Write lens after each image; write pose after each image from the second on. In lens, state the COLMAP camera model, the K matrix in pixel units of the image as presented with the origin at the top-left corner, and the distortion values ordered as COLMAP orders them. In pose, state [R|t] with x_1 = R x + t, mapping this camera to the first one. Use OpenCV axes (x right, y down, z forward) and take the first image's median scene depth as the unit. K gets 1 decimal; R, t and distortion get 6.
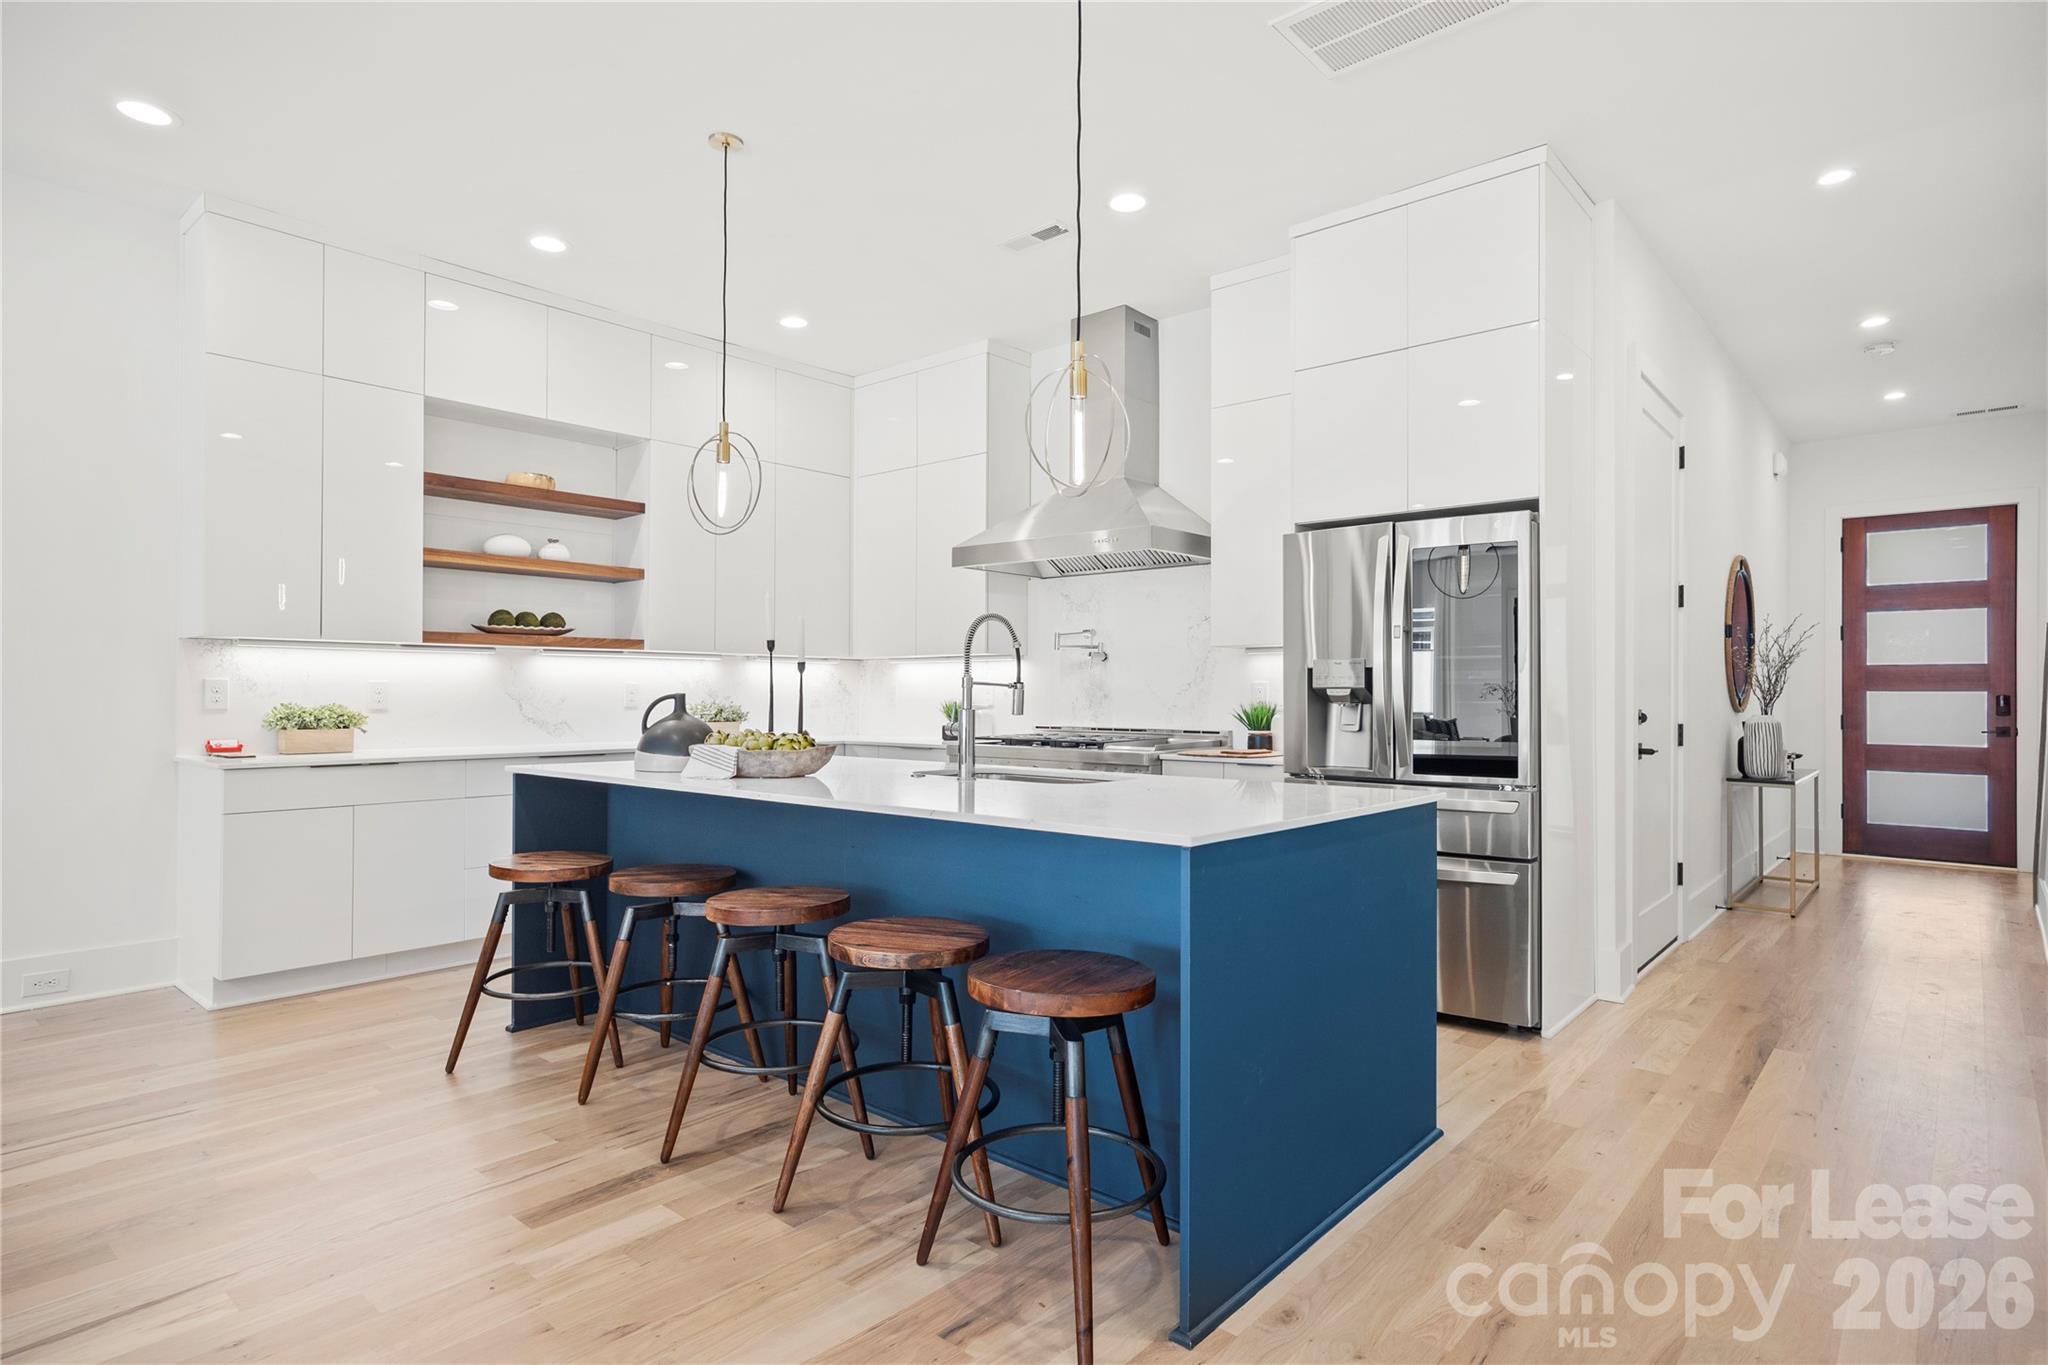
lens RADIAL K [[1068.7, 0, 1017.3], [0, 1068.7, 690.7], [0, 0, 1]] dist [0.004340, 0.002557]
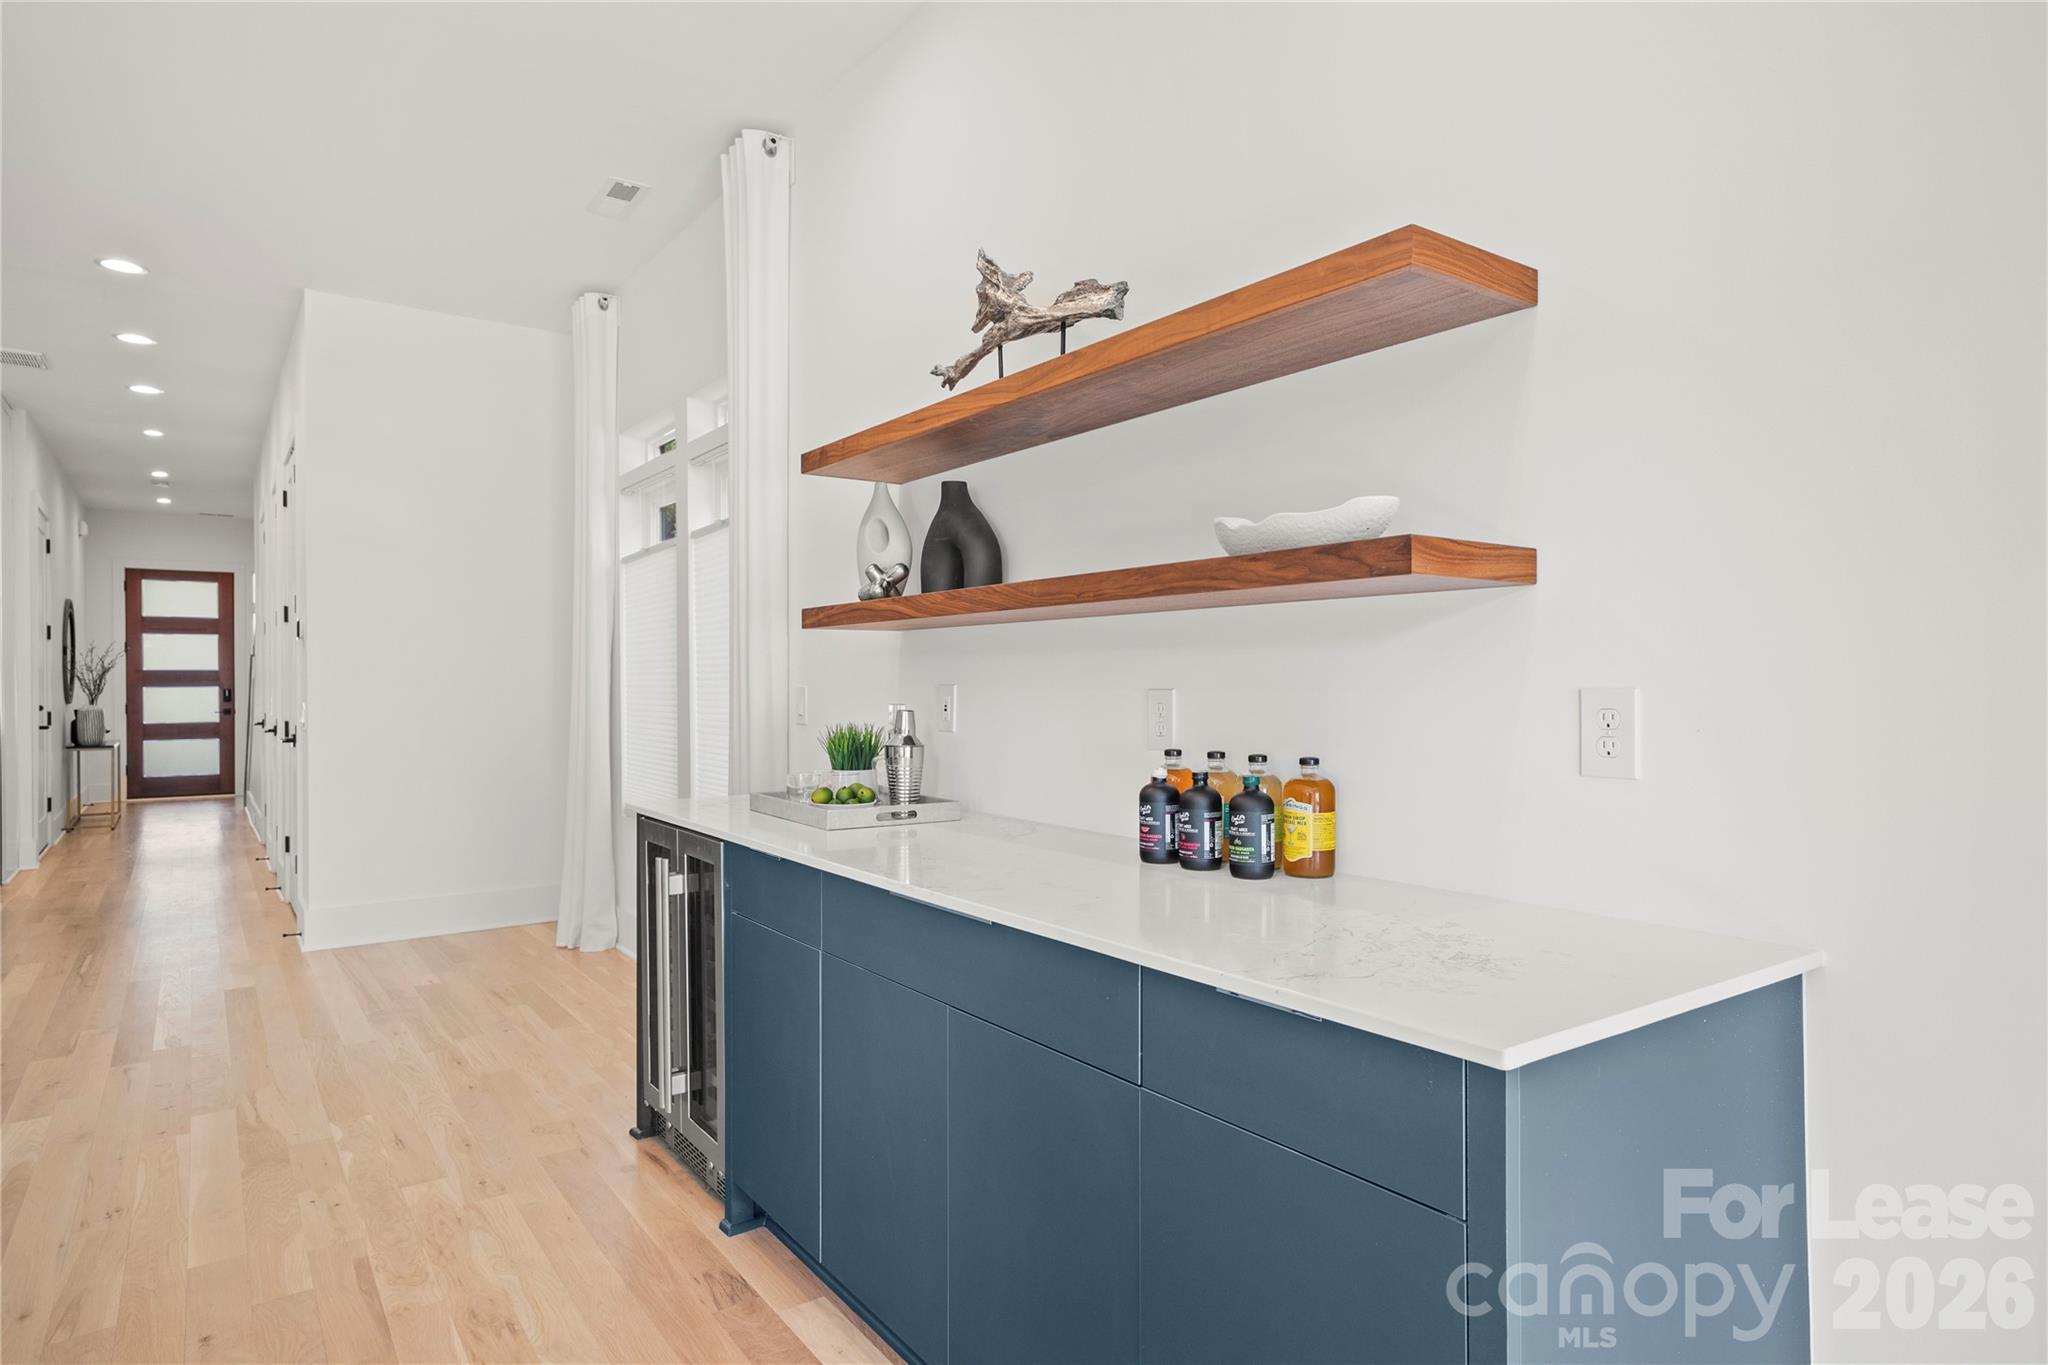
lens RADIAL K [[1158.5, 0, 1028.6], [0, 1158.5, 683.6], [0, 0, 1]] dist [0.034841, 0.001061]
pose [[0.223569, -0.006499, 0.974667, -0.609337], [0.001416, 0.999979, 0.006343, -0.015437], [-0.974687, -0.000038, 0.223573, -0.645322]]
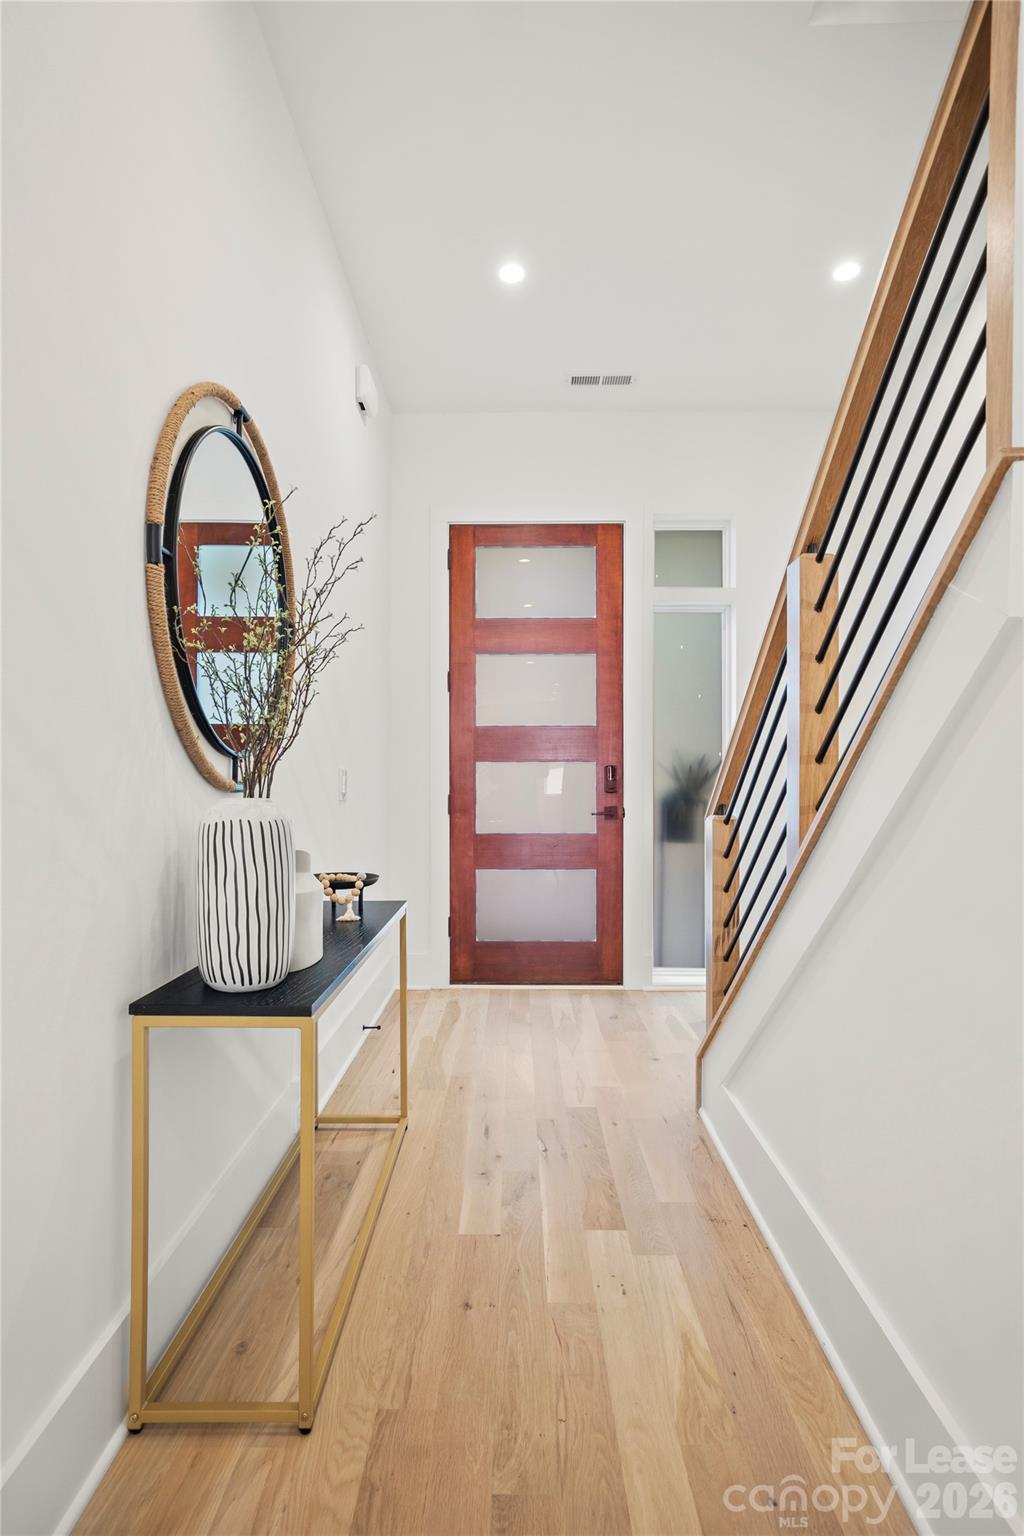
lens RADIAL K [[845.8, 0, 511.9], [0, 845.8, 773.8], [0, 0, 1]] dist [-0.000189, 0.000013]
pose [[0.755624, 0.002384, 0.655001, 0.503731], [0.000717, 0.999990, -0.004467, 0.013371], [-0.655005, 0.003845, 0.755615, 0.638414]]
